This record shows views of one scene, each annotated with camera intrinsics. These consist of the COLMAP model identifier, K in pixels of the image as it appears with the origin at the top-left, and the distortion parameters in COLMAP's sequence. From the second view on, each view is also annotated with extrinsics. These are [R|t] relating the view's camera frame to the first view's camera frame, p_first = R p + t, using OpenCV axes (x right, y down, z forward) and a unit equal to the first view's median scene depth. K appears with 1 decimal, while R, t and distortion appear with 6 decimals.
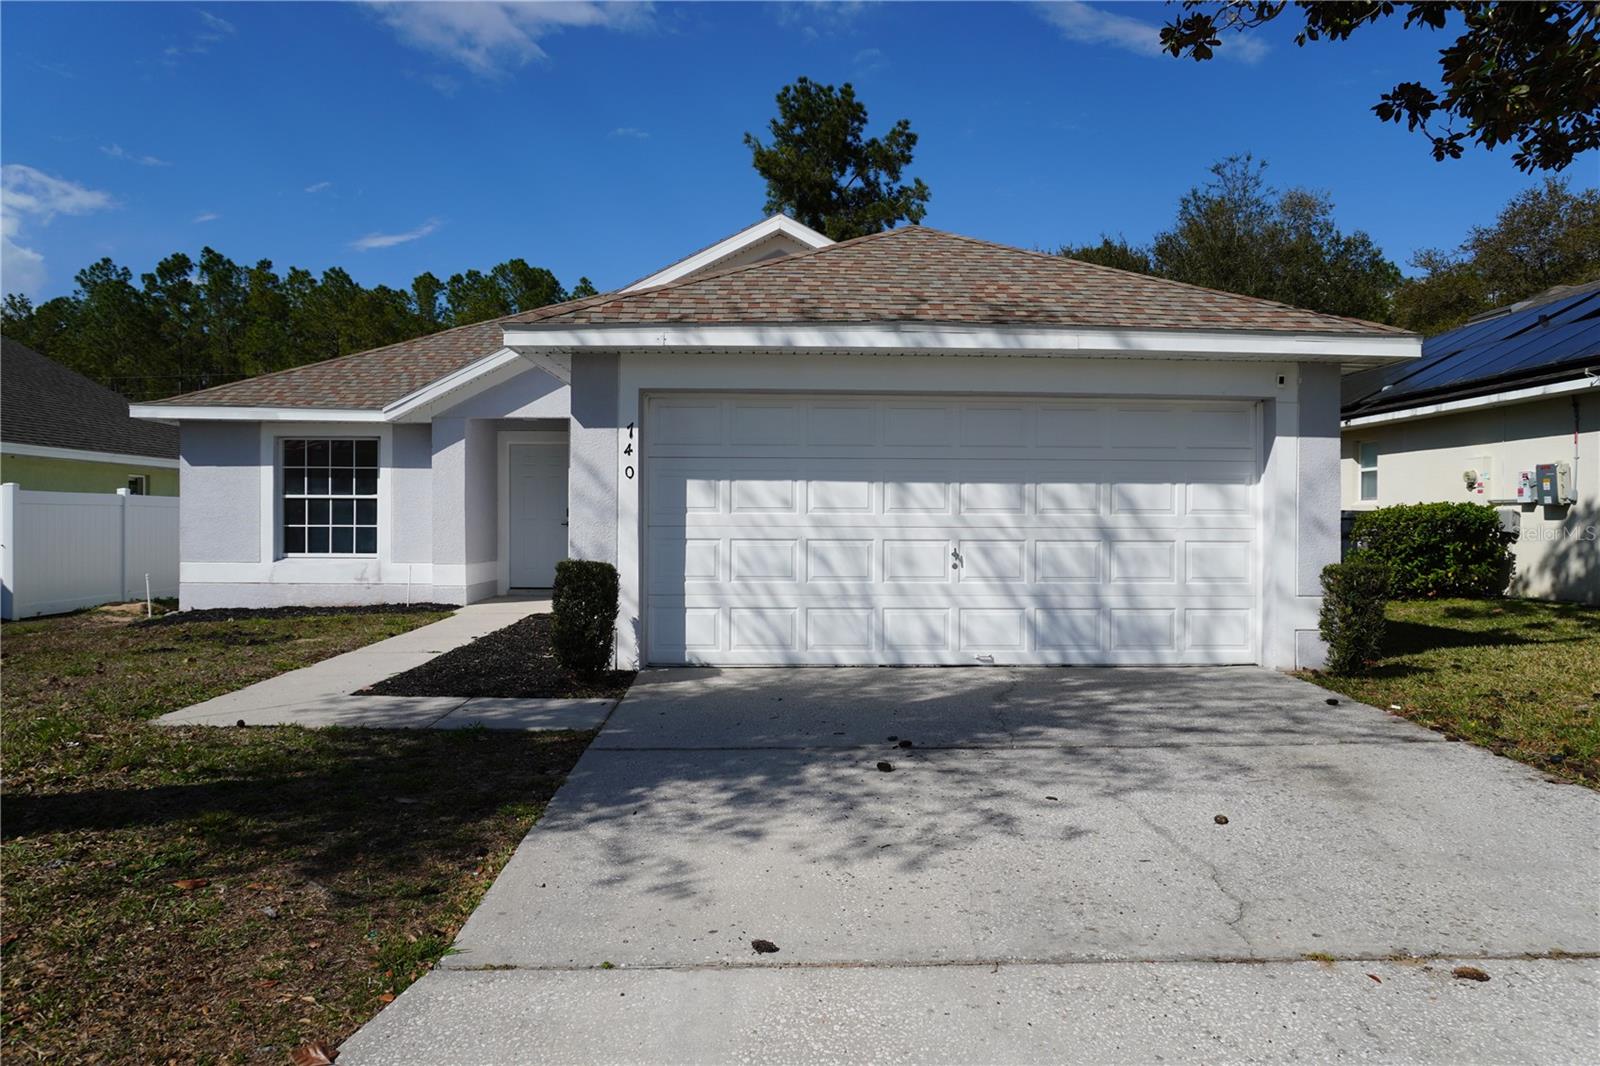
lens RADIAL K [[1074.7, 0, 798.0], [0, 1074.7, 531.2], [0, 0, 1]] dist [-0.049826, 0.043422]
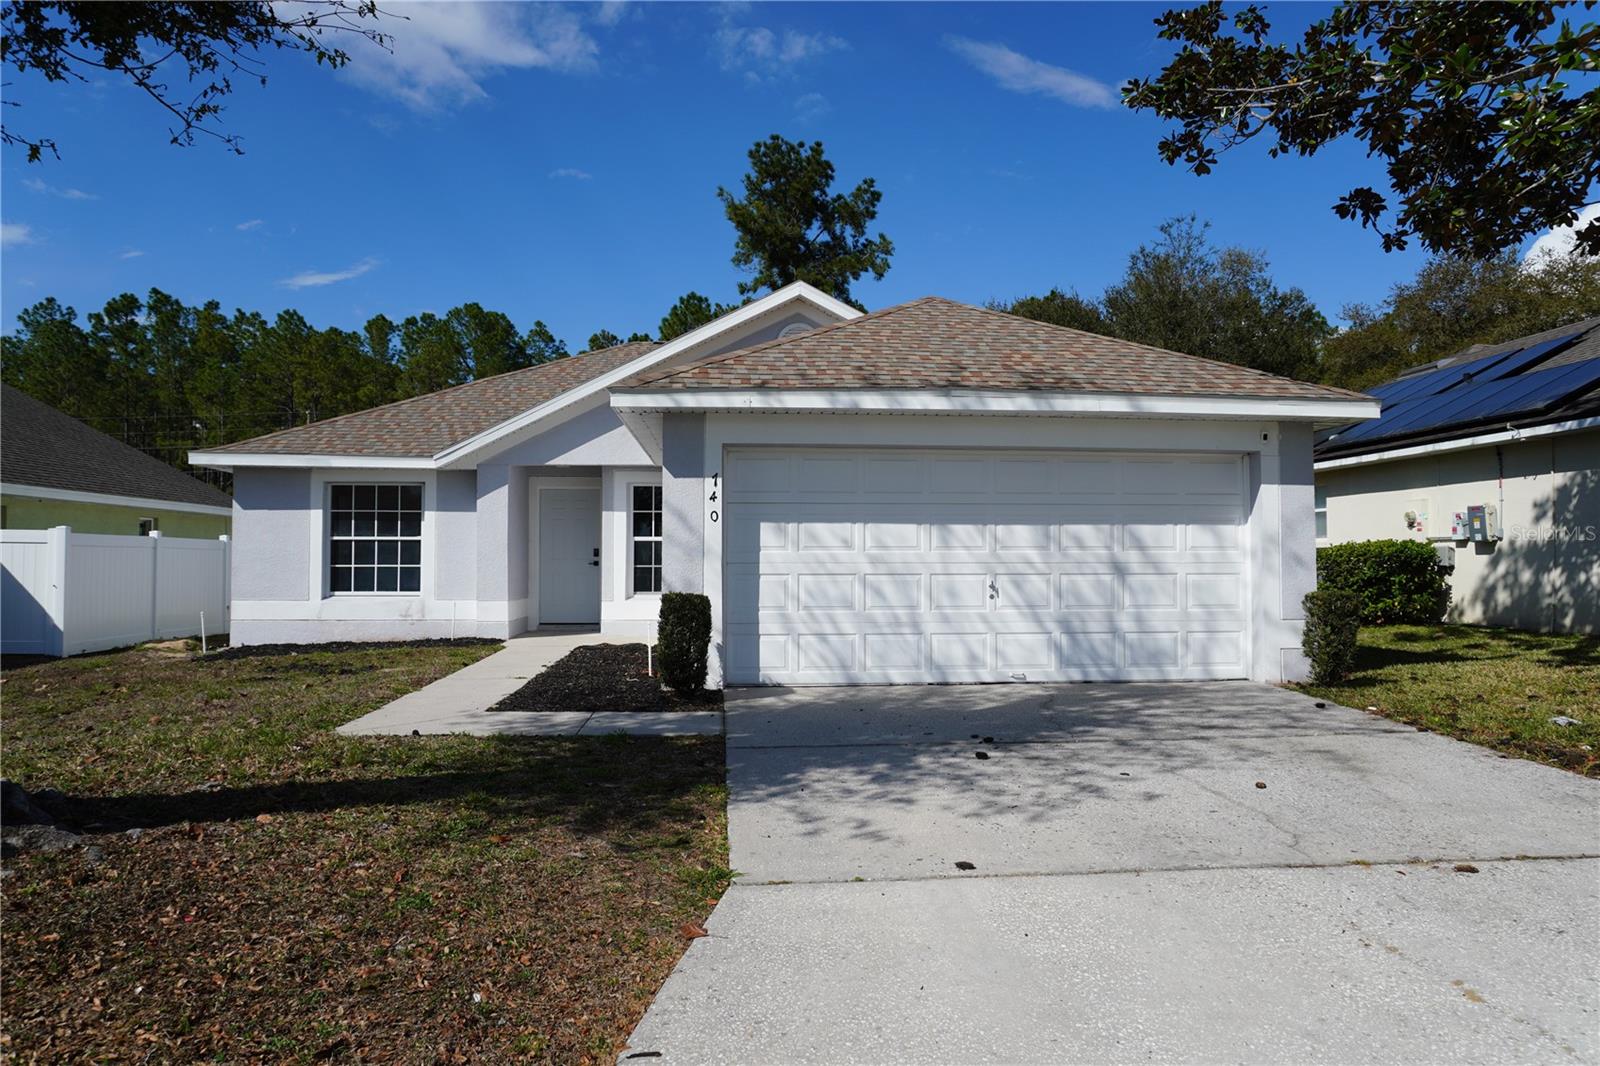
lens RADIAL K [[1074.7, 0, 798.0], [0, 1074.7, 531.2], [0, 0, 1]] dist [-0.049826, 0.043422]
pose [[0.998514, -0.003193, 0.054395, -0.123585], [0.005246, 0.999277, -0.037649, 0.004613], [-0.054236, 0.037878, 0.997809, -0.143053]]
